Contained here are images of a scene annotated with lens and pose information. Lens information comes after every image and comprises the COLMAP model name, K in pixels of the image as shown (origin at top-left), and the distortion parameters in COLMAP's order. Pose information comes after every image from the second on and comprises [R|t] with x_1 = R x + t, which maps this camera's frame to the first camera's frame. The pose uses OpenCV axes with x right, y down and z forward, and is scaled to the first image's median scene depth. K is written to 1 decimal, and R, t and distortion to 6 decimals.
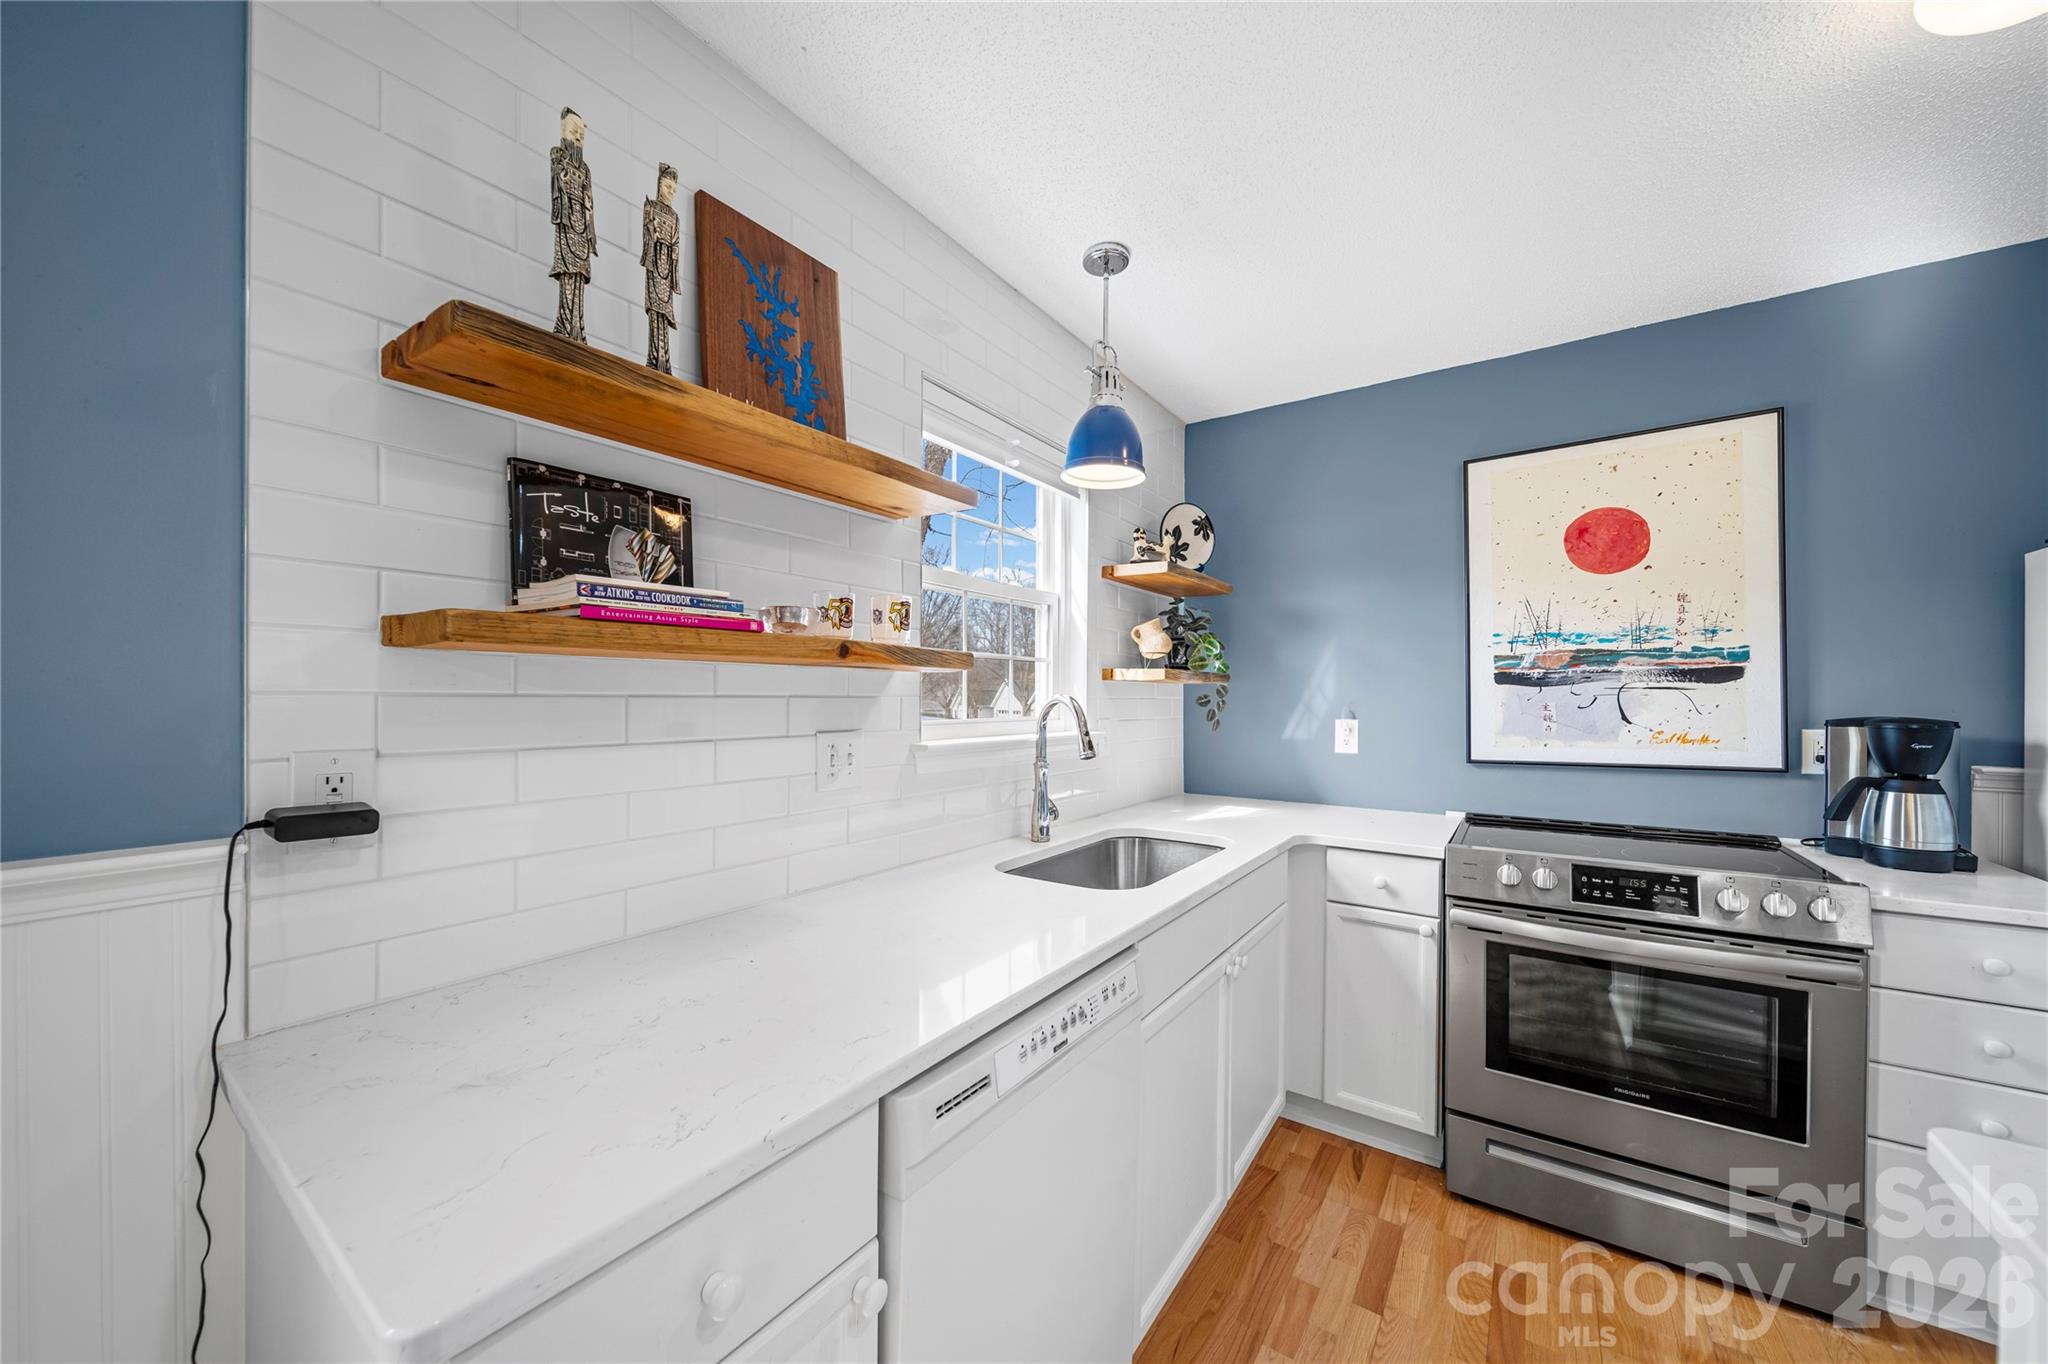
lens RADIAL K [[728.1, 0, 1040.4], [0, 728.1, 699.8], [0, 0, 1]] dist [0.002017, -0.001912]
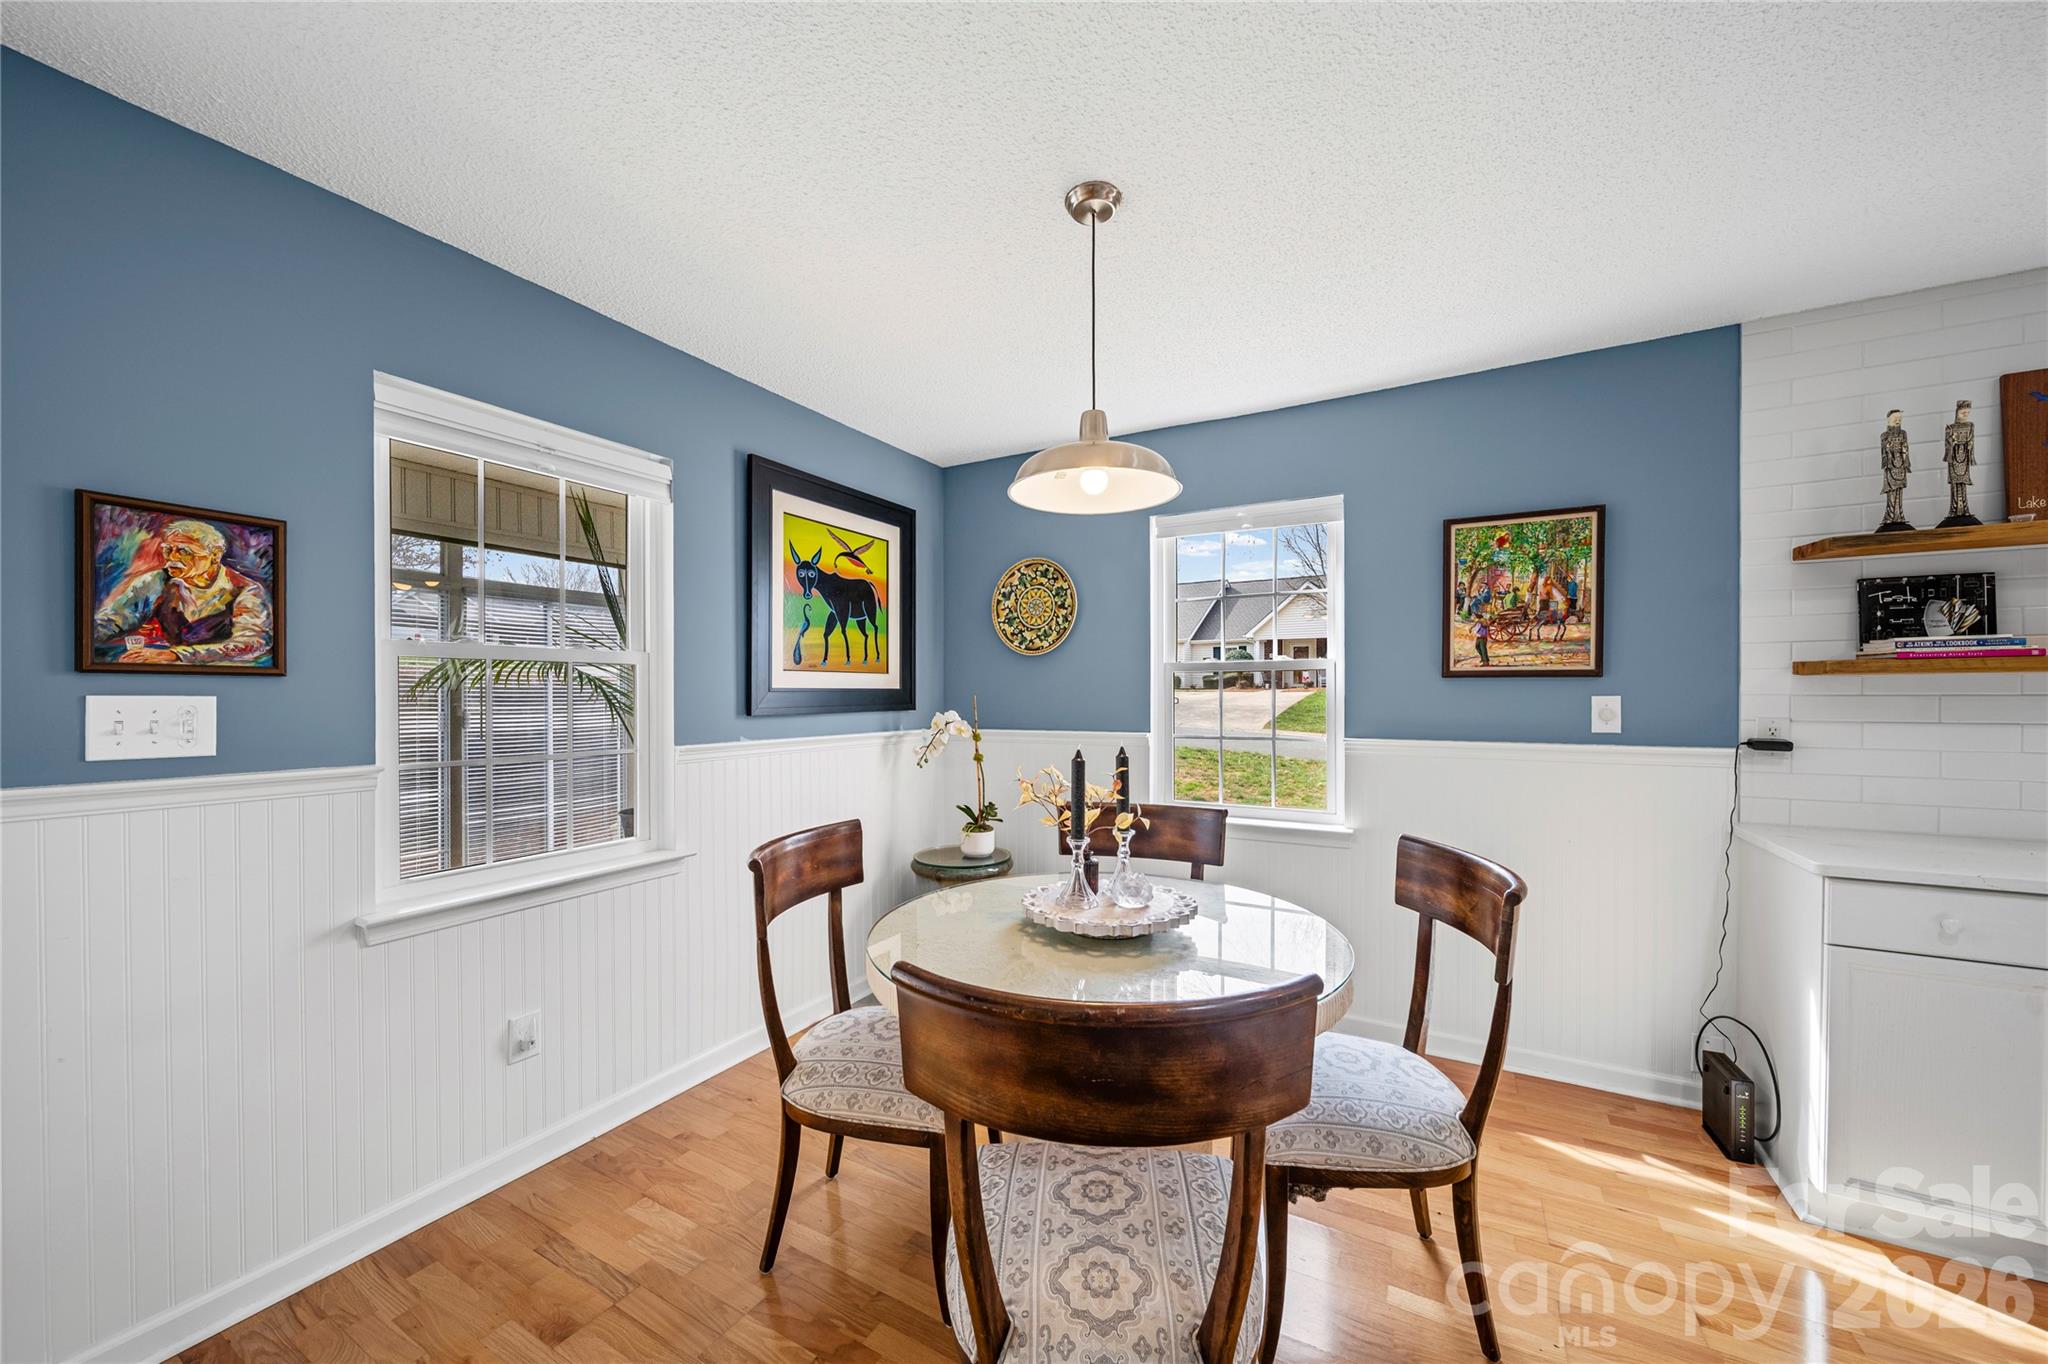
lens RADIAL K [[728.1, 0, 1022.9], [0, 728.1, 697.8], [0, 0, 1]] dist [0.002017, -0.001912]
pose [[0.083205, -0.004356, -0.996523, 1.125781], [-0.002608, 0.999986, -0.004589, 0.016192], [0.996529, 0.002981, 0.083192, -1.525839]]
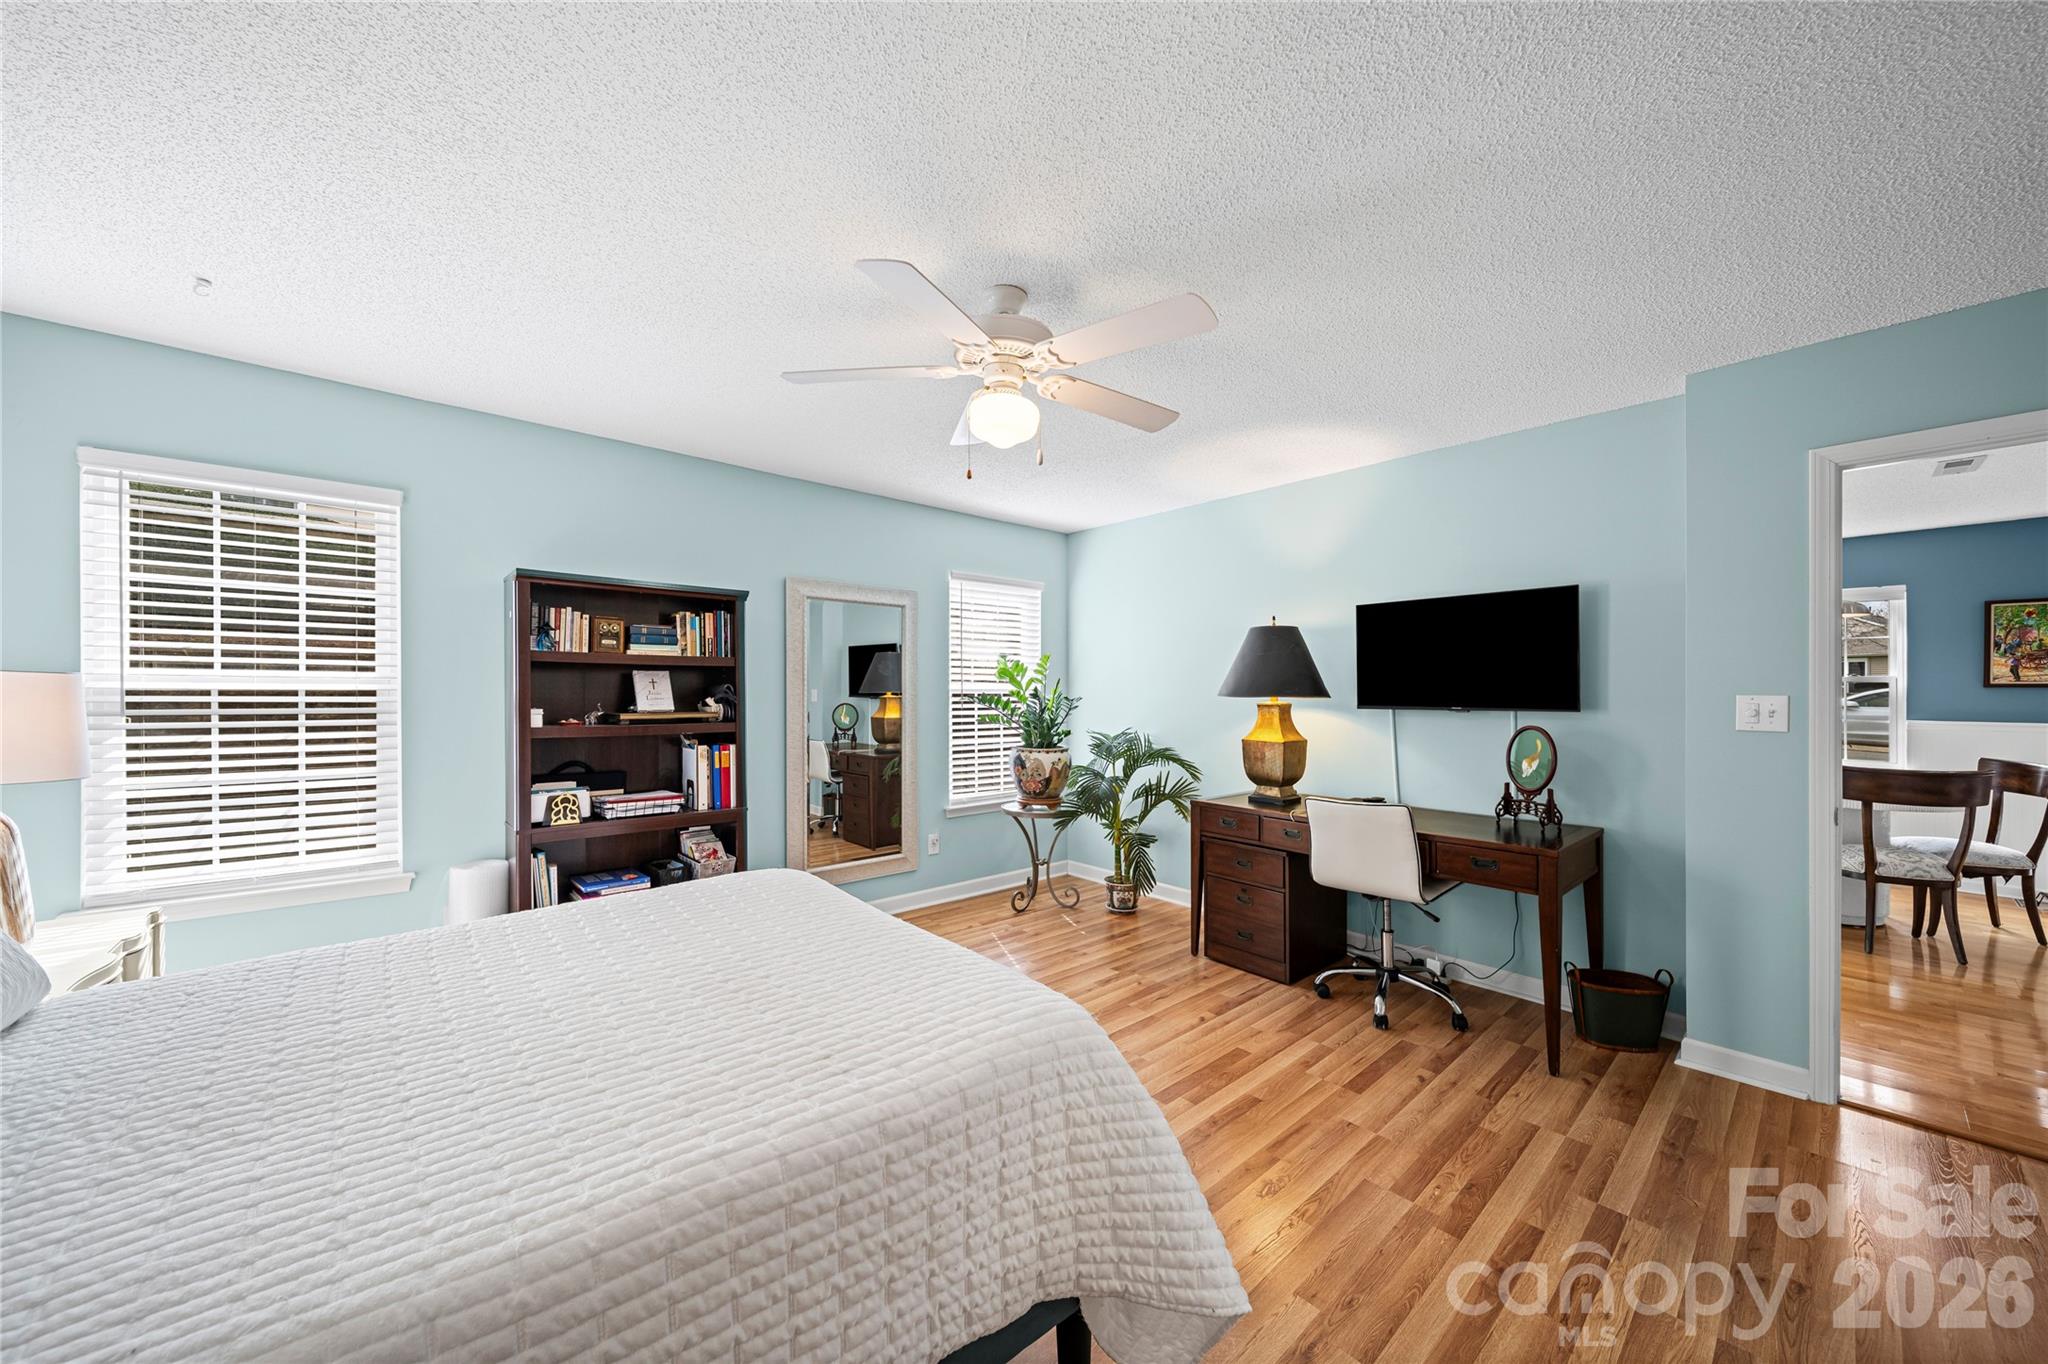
lens RADIAL K [[728.1, 0, 1014.9], [0, 728.1, 691.7], [0, 0, 1]] dist [0.002017, -0.001912]
pose [[-0.239531, -0.009016, -0.970847, 4.381693], [-0.010227, 0.999925, -0.006763, 0.049088], [0.970835, 0.008309, -0.239606, -4.467780]]
